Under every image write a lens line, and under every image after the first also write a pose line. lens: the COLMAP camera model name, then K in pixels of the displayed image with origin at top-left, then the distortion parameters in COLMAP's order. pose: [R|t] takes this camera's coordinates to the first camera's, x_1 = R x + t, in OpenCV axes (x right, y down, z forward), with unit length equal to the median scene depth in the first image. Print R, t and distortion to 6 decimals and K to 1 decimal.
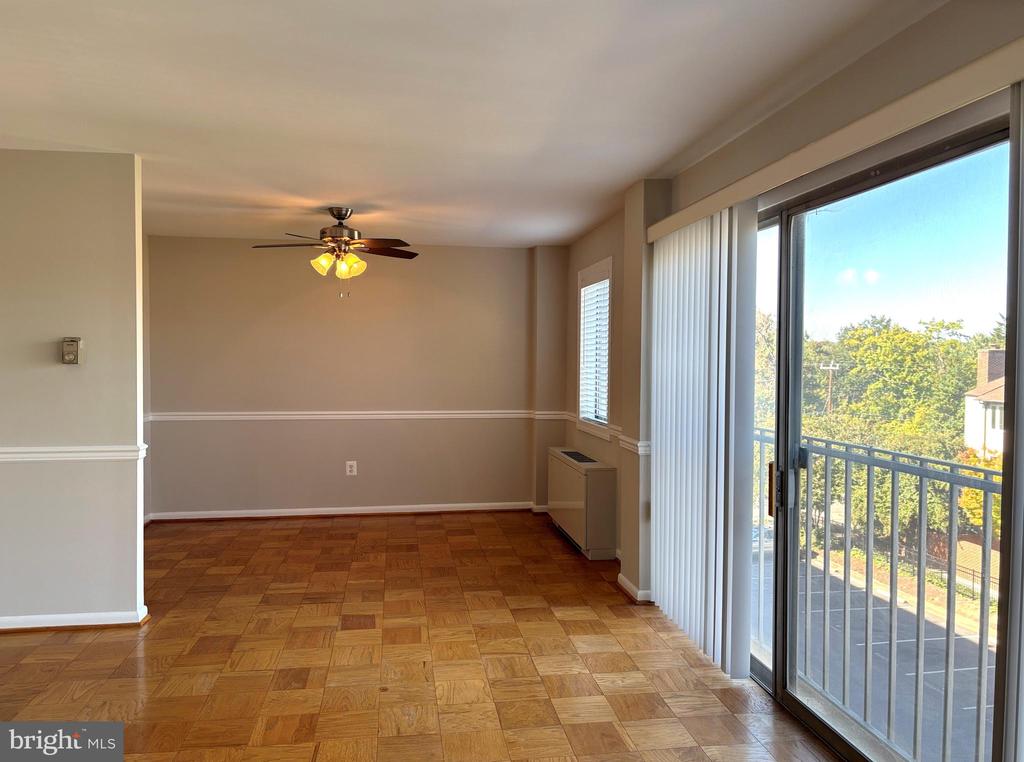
lens RADIAL K [[788.7, 0, 512.0], [0, 788.7, 381.0], [0, 0, 1]] dist [0.041074, -0.007754]
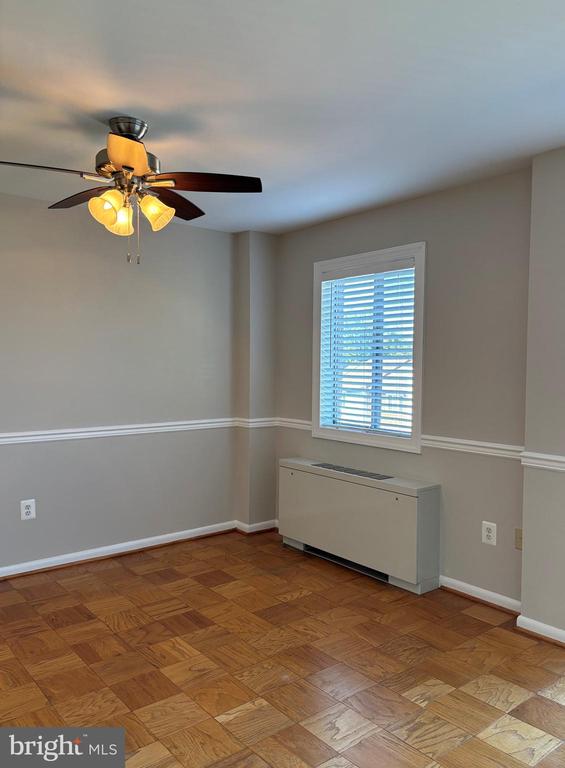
lens RADIAL K [[605.8, 0, 282.5], [0, 605.8, 384.0], [0, 0, 1]] dist [0.031678, -0.004566]
pose [[0.865244, -0.016311, 0.501086, -0.351542], [0.012241, 0.999860, 0.011409, -0.010495], [-0.501202, -0.003738, 0.865322, 0.500280]]
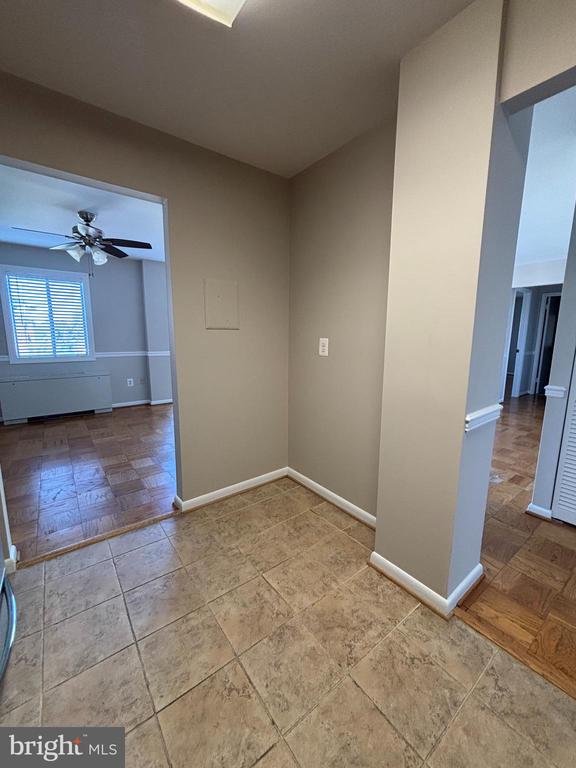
lens RADIAL K [[312.1, 0, 288.0], [0, 312.1, 384.0], [0, 0, 1]] dist [0.000140, -0.000008]
pose [[-0.468257, -0.157829, 0.869382, -0.931755], [0.015360, 0.982315, 0.186604, -0.015512], [-0.883459, 0.100732, -0.457552, 0.951934]]
